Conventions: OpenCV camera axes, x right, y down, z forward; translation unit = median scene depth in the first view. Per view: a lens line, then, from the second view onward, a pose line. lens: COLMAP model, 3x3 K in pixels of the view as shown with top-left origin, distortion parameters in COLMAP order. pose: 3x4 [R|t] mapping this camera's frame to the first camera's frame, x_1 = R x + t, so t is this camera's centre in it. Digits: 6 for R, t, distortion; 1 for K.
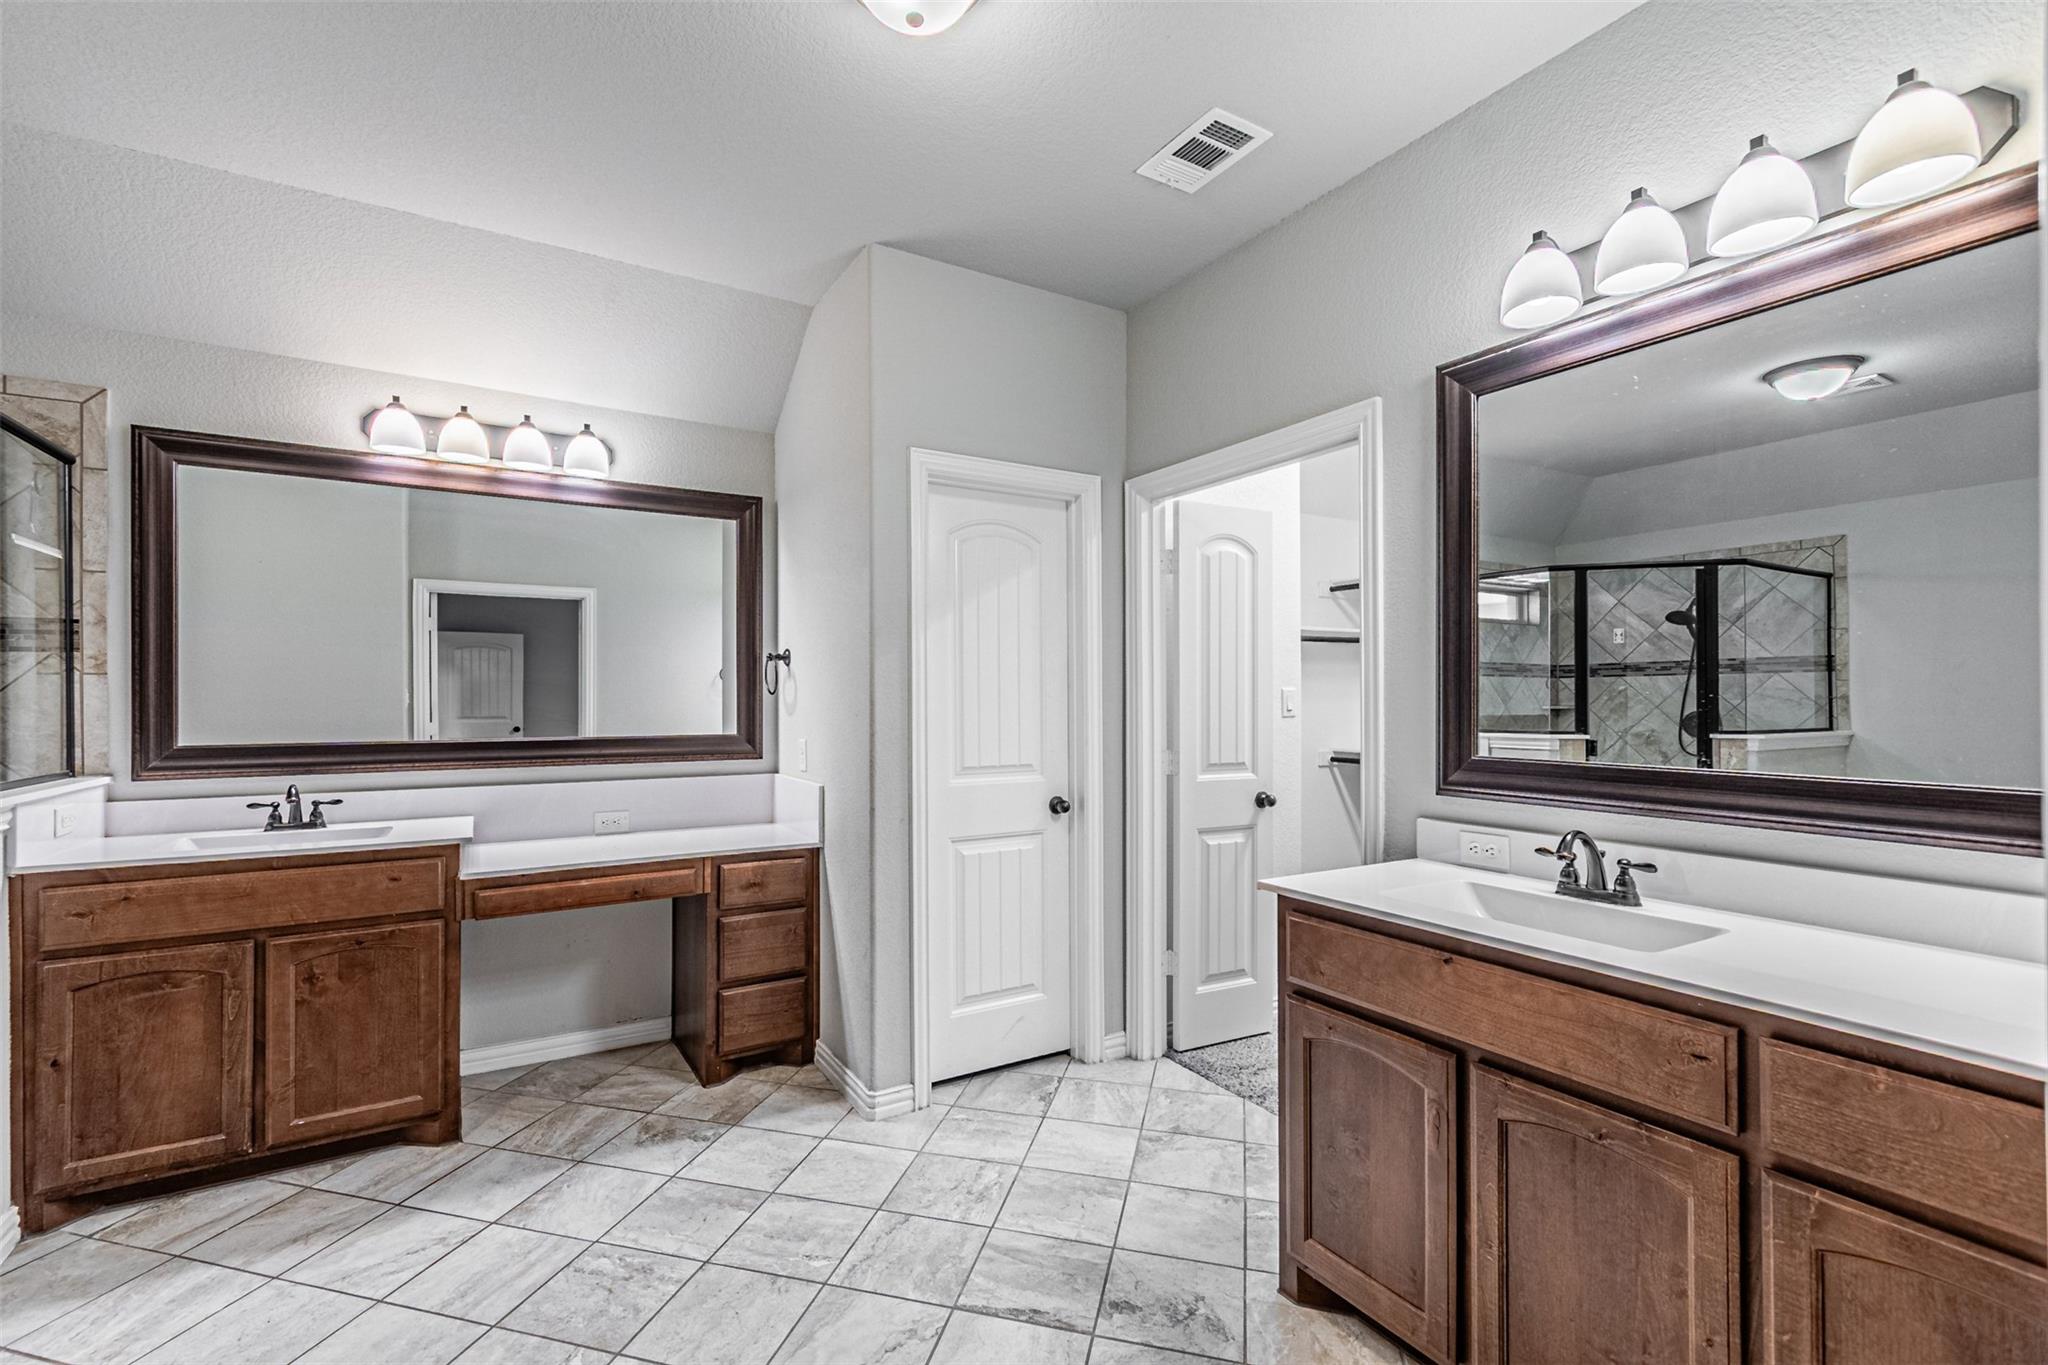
lens RADIAL K [[902.6, 0, 1007.8], [0, 902.6, 698.8], [0, 0, 1]] dist [0.001495, 0.001503]
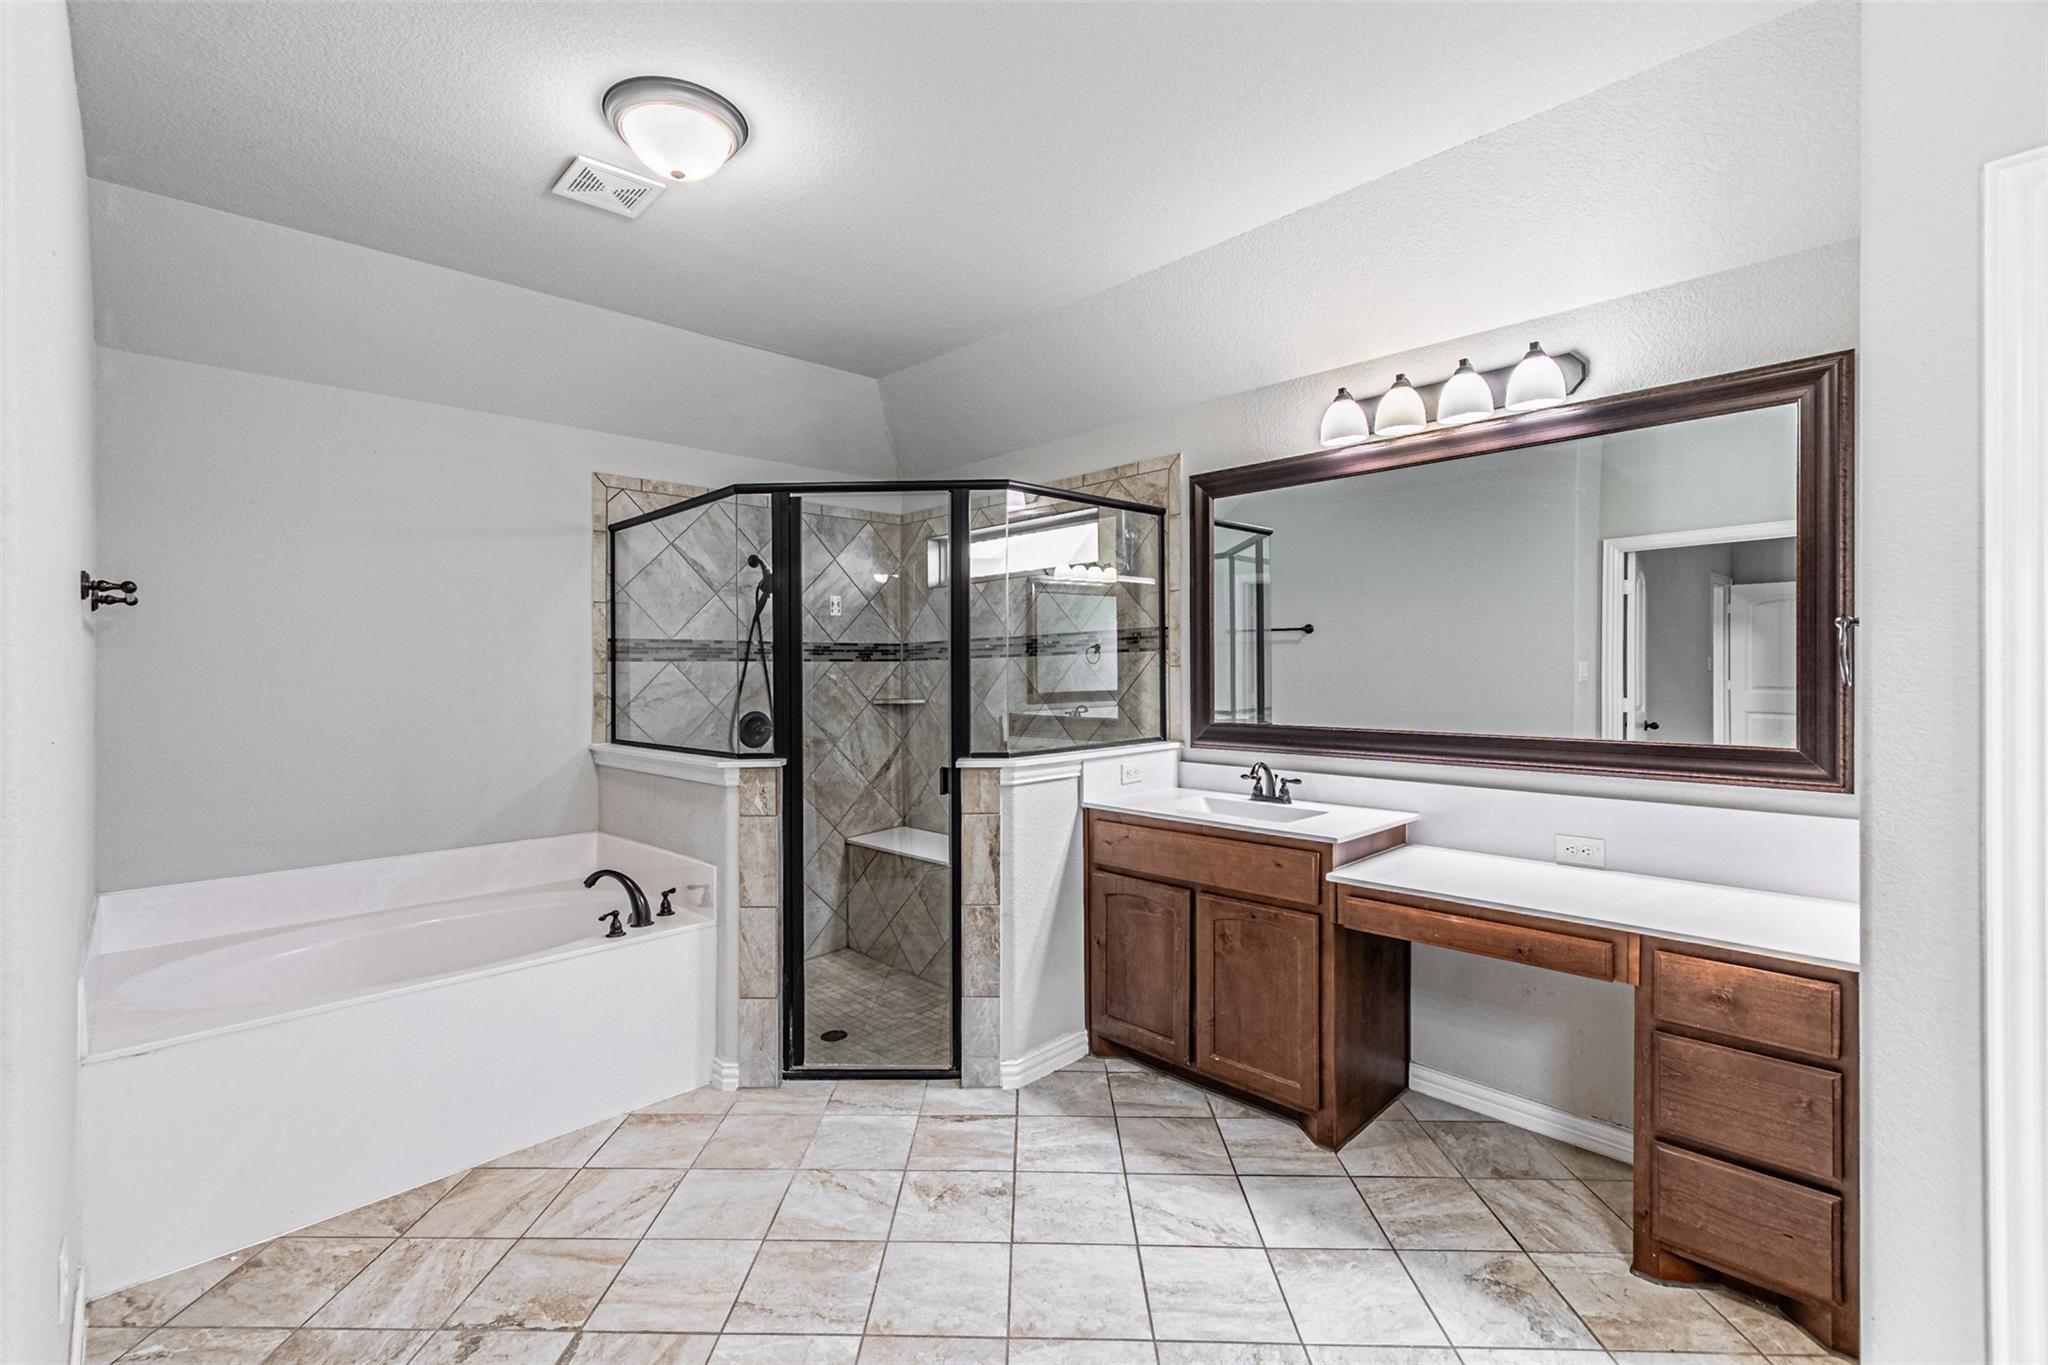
lens RADIAL K [[902.6, 0, 1009.7], [0, 902.6, 666.8], [0, 0, 1]] dist [0.001495, 0.001503]
pose [[0.209065, 0.002293, -0.977899, 0.259632], [0.011275, 0.999925, 0.004756, -0.035096], [0.977837, -0.012020, 0.209024, 0.463379]]
